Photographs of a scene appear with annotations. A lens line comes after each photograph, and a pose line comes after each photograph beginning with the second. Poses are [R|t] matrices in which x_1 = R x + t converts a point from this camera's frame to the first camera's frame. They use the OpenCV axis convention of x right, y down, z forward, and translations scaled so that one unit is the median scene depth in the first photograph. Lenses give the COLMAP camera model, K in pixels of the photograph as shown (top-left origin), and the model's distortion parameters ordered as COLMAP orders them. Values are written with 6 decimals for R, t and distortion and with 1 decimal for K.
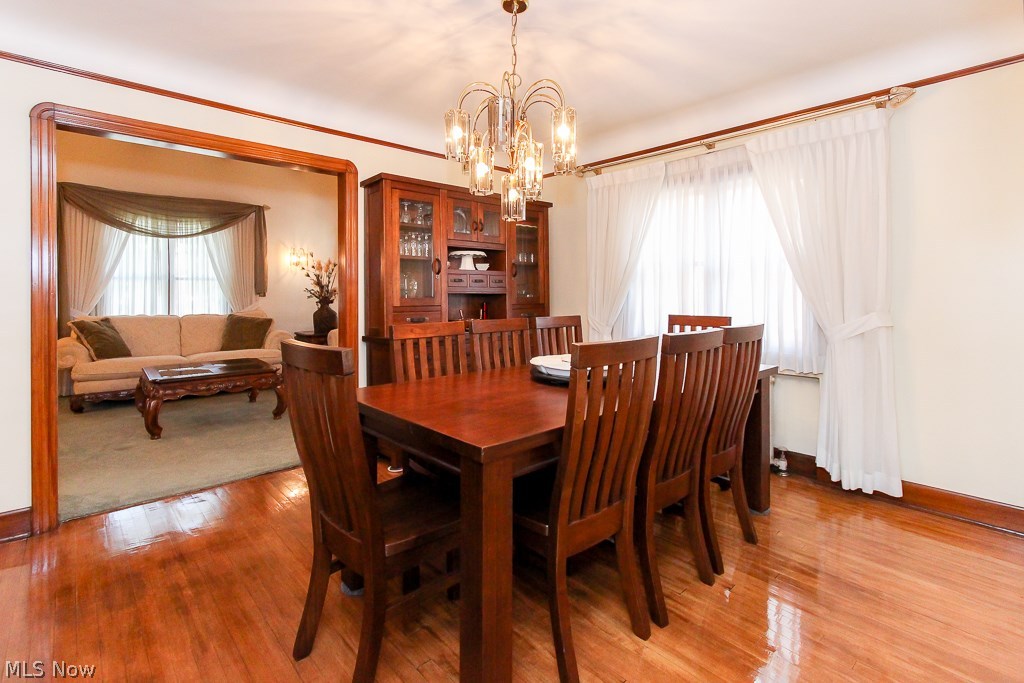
lens RADIAL K [[479.2, 0, 511.5], [0, 479.2, 289.3], [0, 0, 1]] dist [0.000063, 0.000109]
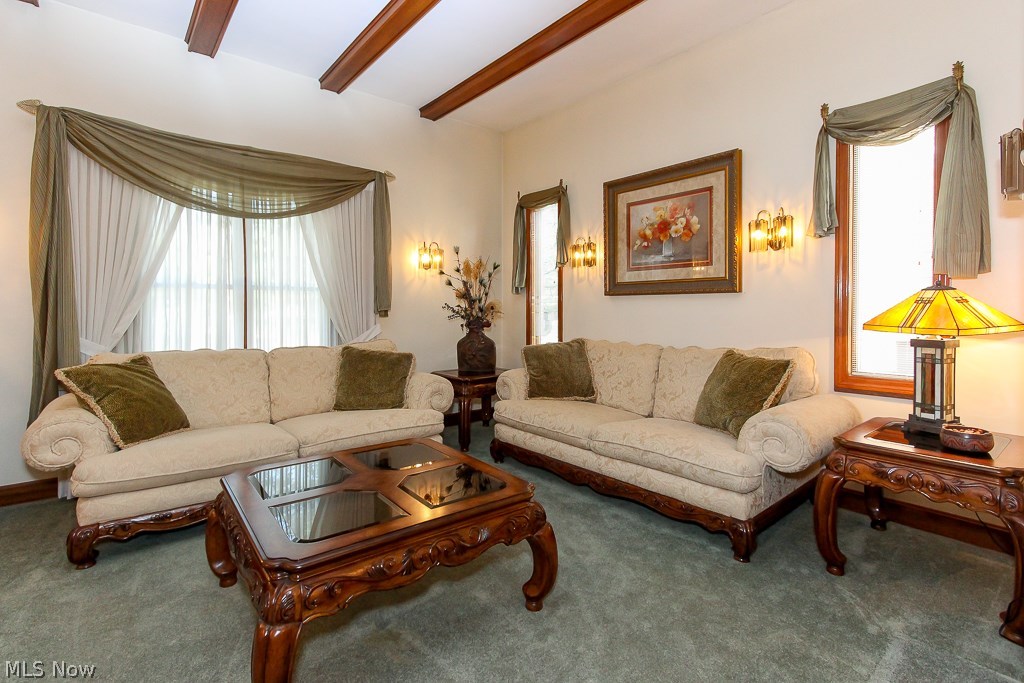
lens RADIAL K [[491.6, 0, 532.0], [0, 491.6, 314.2], [0, 0, 1]] dist [-0.001780, -0.000171]
pose [[0.999201, -0.000994, -0.039959, -0.330691], [0.001554, 0.999901, 0.013966, 0.003424], [0.039942, -0.014017, 0.999104, 0.398561]]
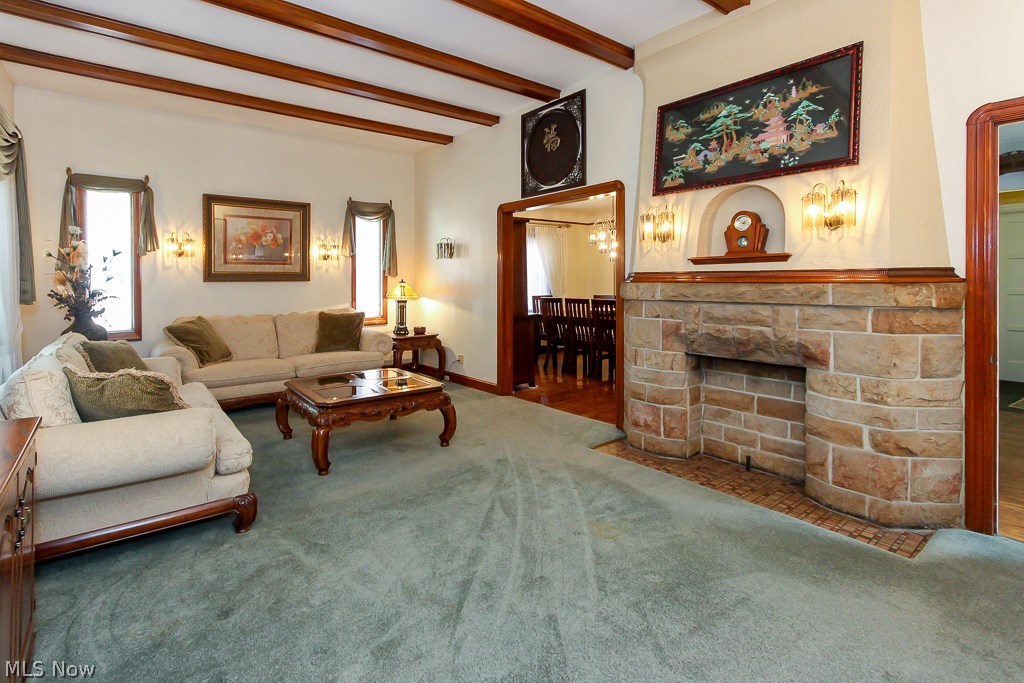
lens RADIAL K [[500.7, 0, 464.0], [0, 500.7, 281.1], [0, 0, 1]] dist [0.000694, 0.000116]
pose [[0.105499, -0.004285, 0.994410, -1.098412], [0.002421, 0.999989, 0.004053, -0.016485], [-0.994416, 0.001980, 0.105508, 0.533938]]
